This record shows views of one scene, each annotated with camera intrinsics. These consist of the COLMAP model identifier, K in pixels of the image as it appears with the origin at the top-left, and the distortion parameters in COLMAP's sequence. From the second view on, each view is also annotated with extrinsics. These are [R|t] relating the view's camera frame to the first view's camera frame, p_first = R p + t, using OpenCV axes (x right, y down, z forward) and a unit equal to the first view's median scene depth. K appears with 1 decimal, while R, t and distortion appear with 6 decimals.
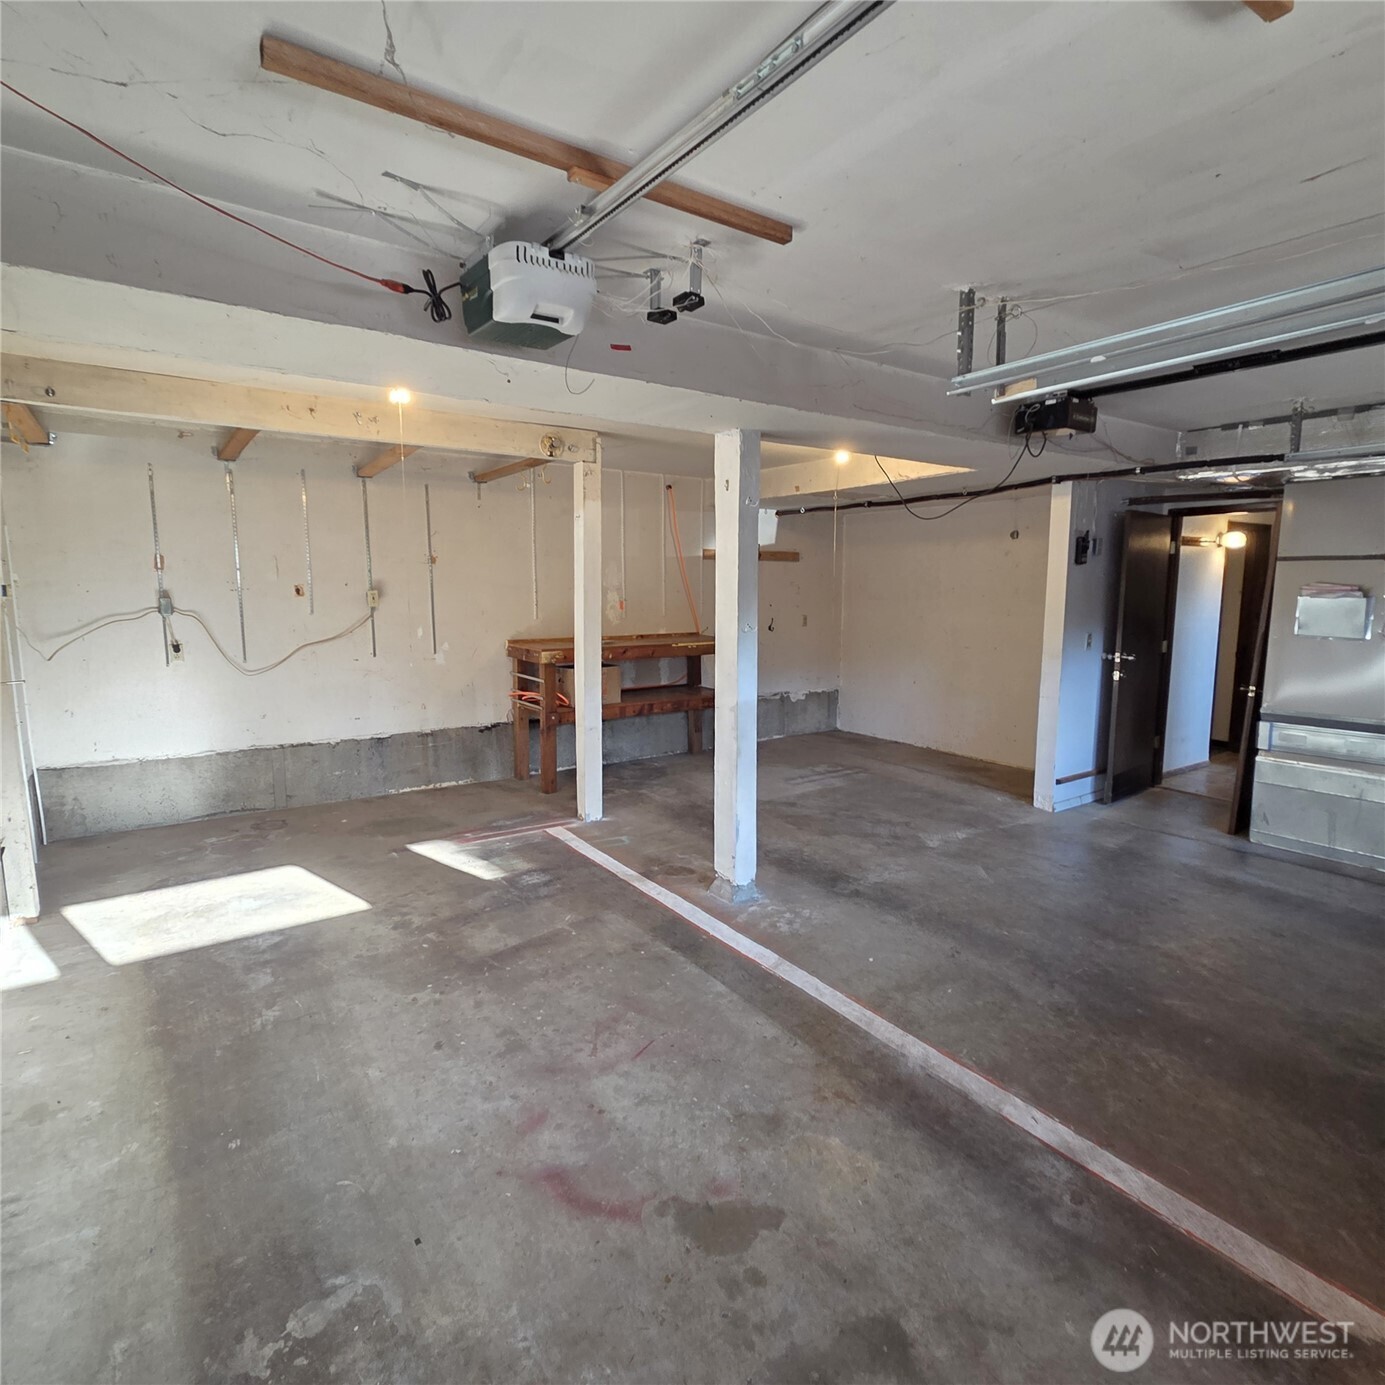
lens RADIAL K [[784.6, 0, 709.5], [0, 784.6, 691.9], [0, 0, 1]] dist [0.002028, 0.000031]
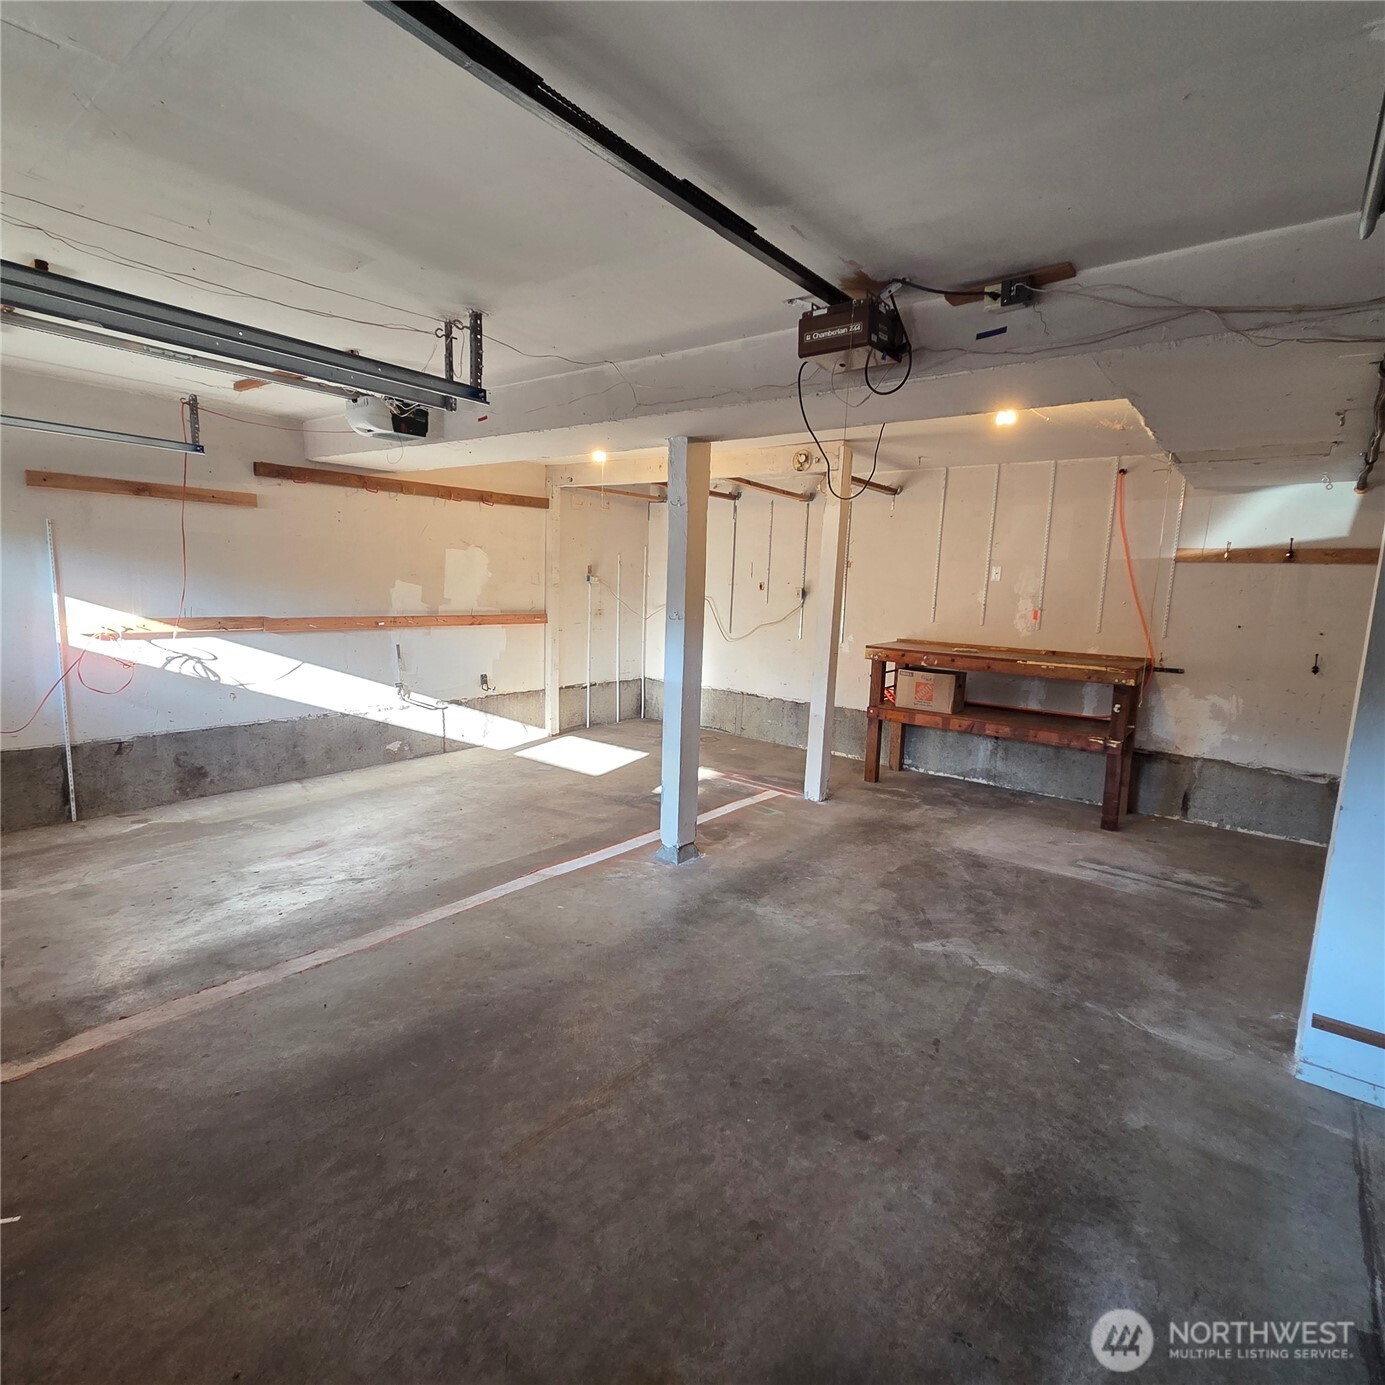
lens RADIAL K [[754.5, 0, 701.9], [0, 754.5, 693.7], [0, 0, 1]] dist [0.009488, -0.000067]
pose [[0.285100, 0.150960, -0.946535, 0.853316], [-0.167001, 0.980239, 0.106034, -0.073284], [0.943837, 0.127842, 0.304676, 0.566194]]
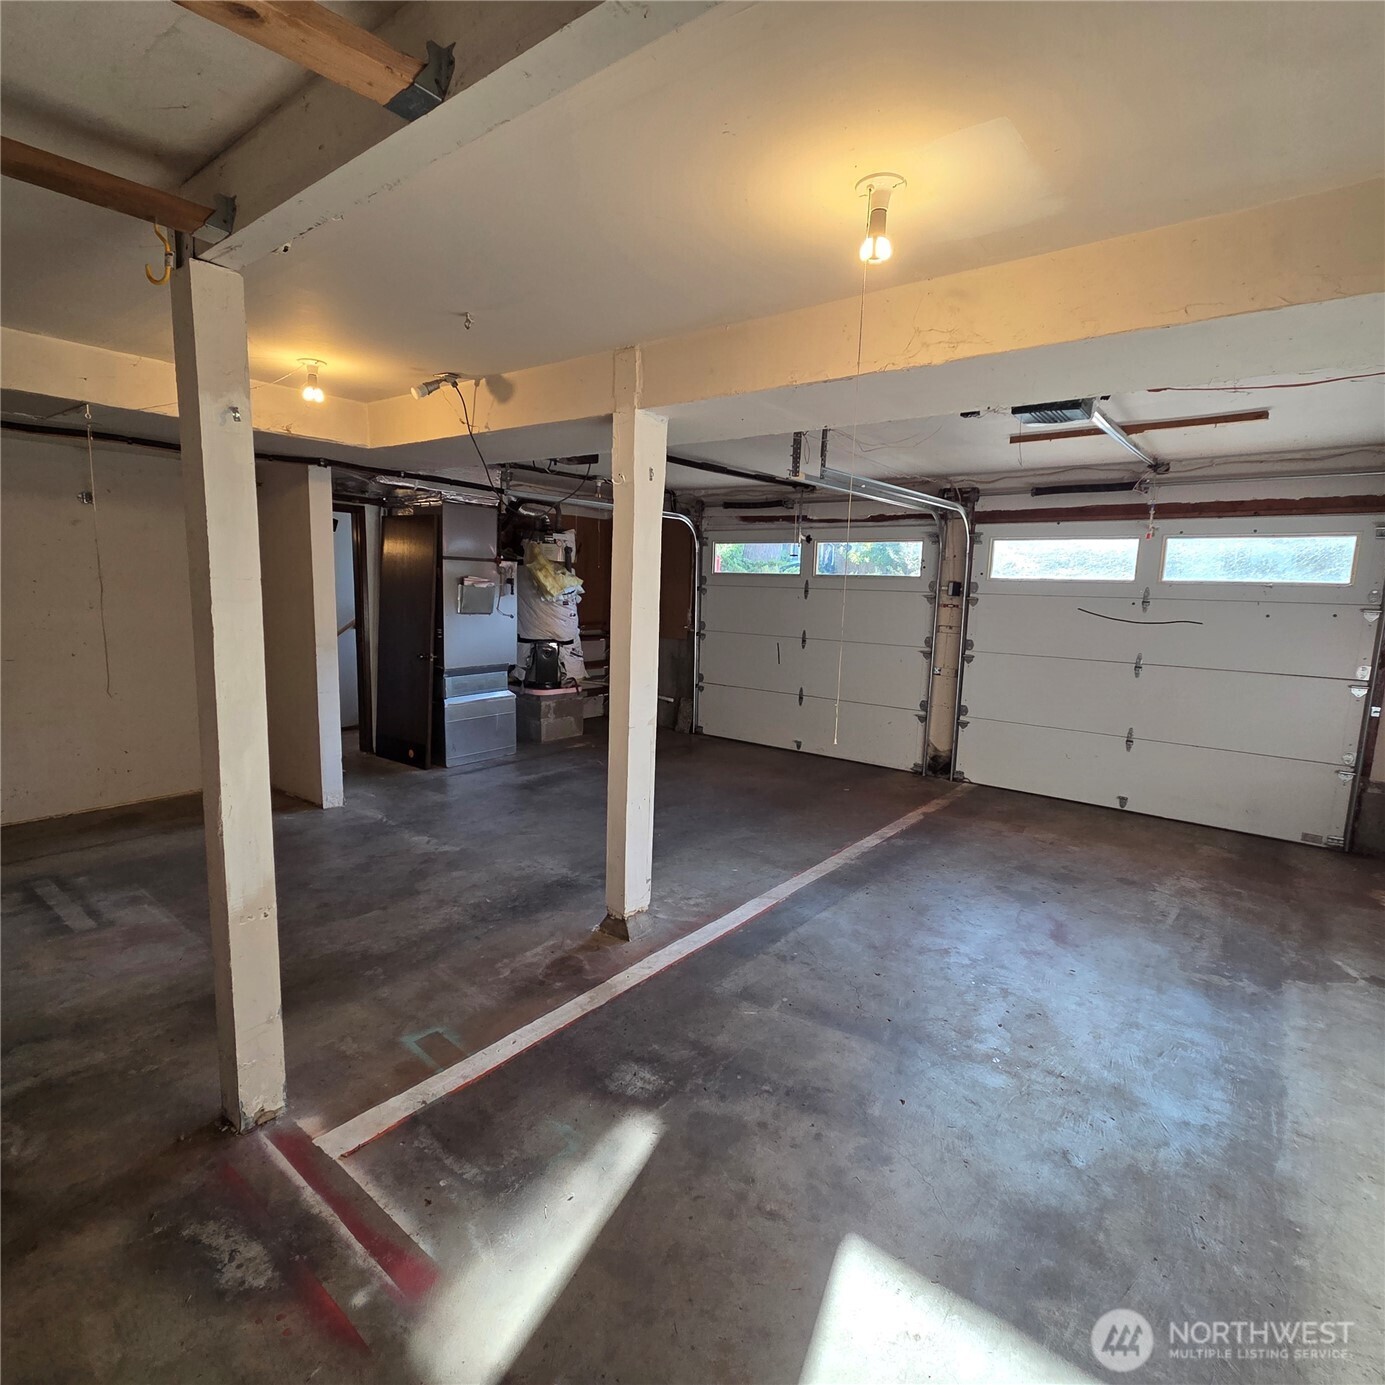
lens RADIAL K [[749.0, 0, 694.4], [0, 749.0, 696.2], [0, 0, 1]] dist [0.006493, 0.000344]
pose [[-0.276998, -0.155708, 0.948170, -0.642461], [0.098993, 0.976908, 0.189347, -0.133445], [-0.955757, 0.146311, -0.255188, 0.926799]]
